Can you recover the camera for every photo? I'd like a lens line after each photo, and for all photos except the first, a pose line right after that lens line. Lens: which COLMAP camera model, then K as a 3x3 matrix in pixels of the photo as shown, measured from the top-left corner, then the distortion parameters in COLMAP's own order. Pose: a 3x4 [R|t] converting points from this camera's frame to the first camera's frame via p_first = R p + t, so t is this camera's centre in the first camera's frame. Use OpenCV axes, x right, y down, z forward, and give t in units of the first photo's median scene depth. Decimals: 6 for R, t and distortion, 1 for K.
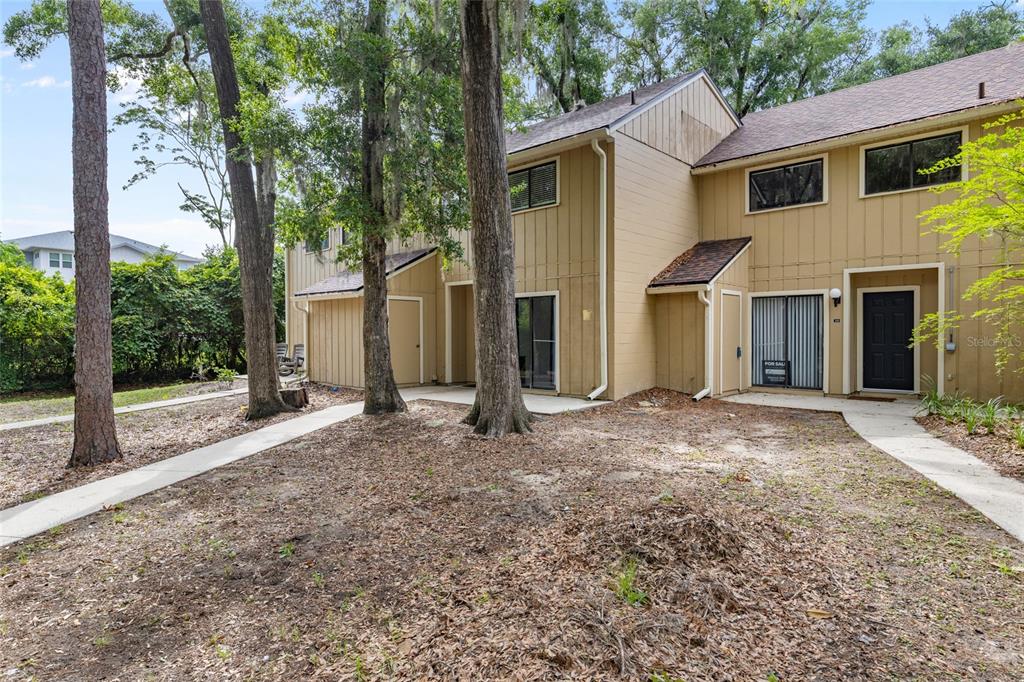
lens RADIAL K [[577.7, 0, 513.6], [0, 577.7, 343.1], [0, 0, 1]] dist [-0.000790, -0.000208]
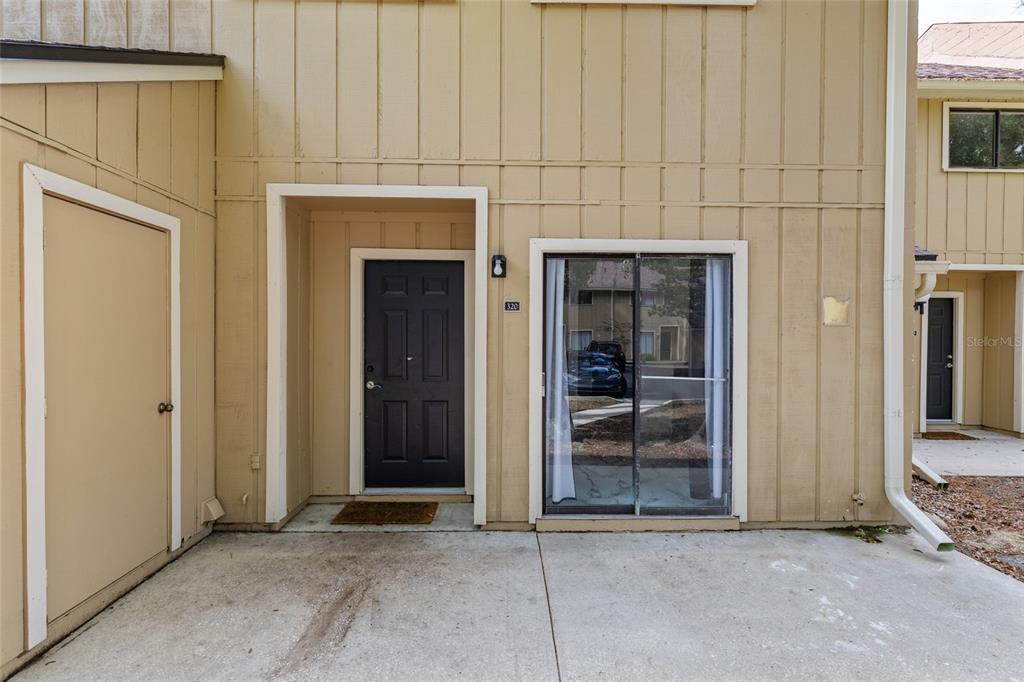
lens RADIAL K [[513.9, 0, 514.5], [0, 513.9, 341.3], [0, 0, 1]] dist [0.004888, -0.000737]
pose [[0.714109, 0.000538, 0.700035, -0.262362], [0.004011, 0.999980, -0.004859, -0.027381], [-0.700023, 0.006278, 0.714092, 0.896771]]
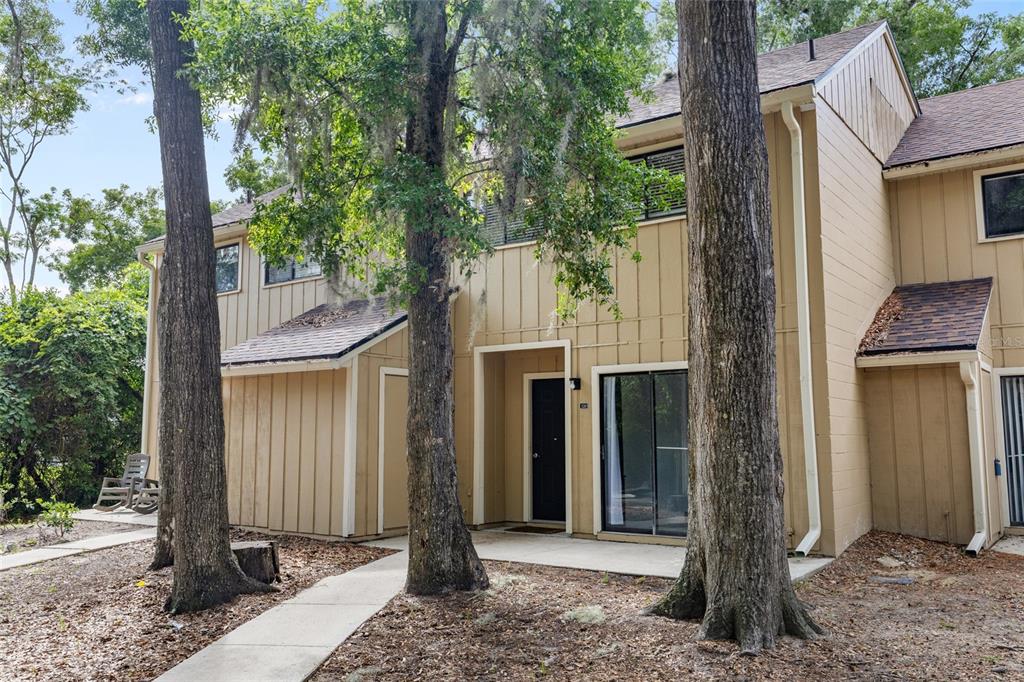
lens RADIAL K [[849.1, 0, 510.7], [0, 849.1, 339.0], [0, 0, 1]] dist [-0.002430, -0.005114]
pose [[0.993254, 0.014356, 0.115066, -0.222323], [0.001260, 0.990912, -0.134504, 0.001510], [-0.115951, 0.133741, 0.984210, 0.199994]]
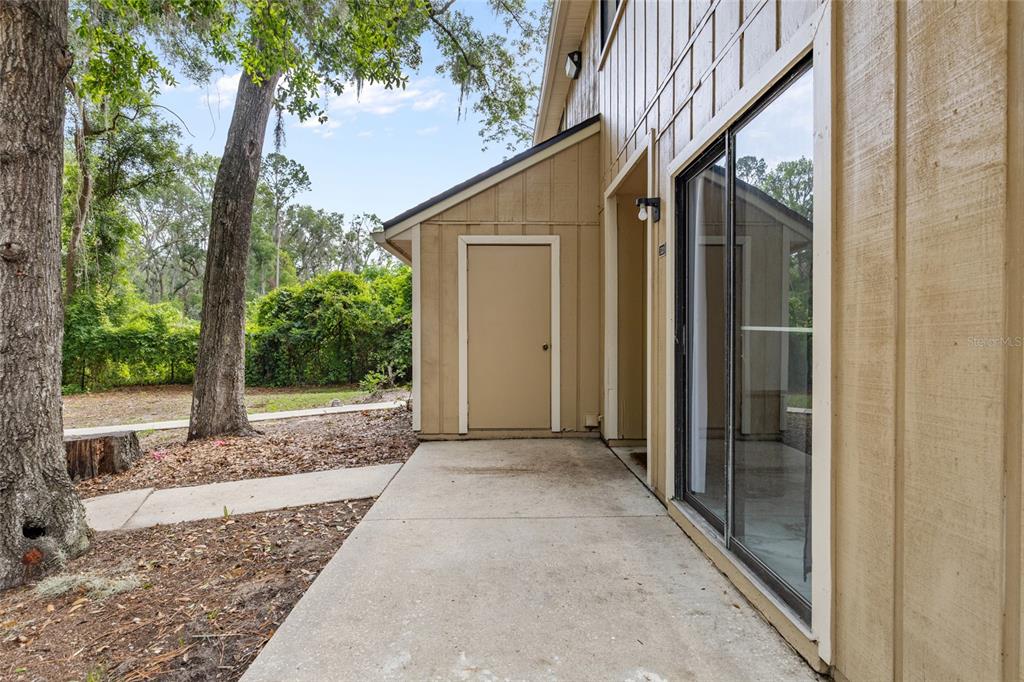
lens RADIAL K [[513.9, 0, 511.1], [0, 513.9, 342.4], [0, 0, 1]] dist [0.004888, -0.000737]
pose [[0.689977, 0.008758, -0.723779, 0.123046], [-0.009368, 0.999951, 0.003169, 0.001105], [0.723771, 0.004594, 0.690025, 0.869962]]
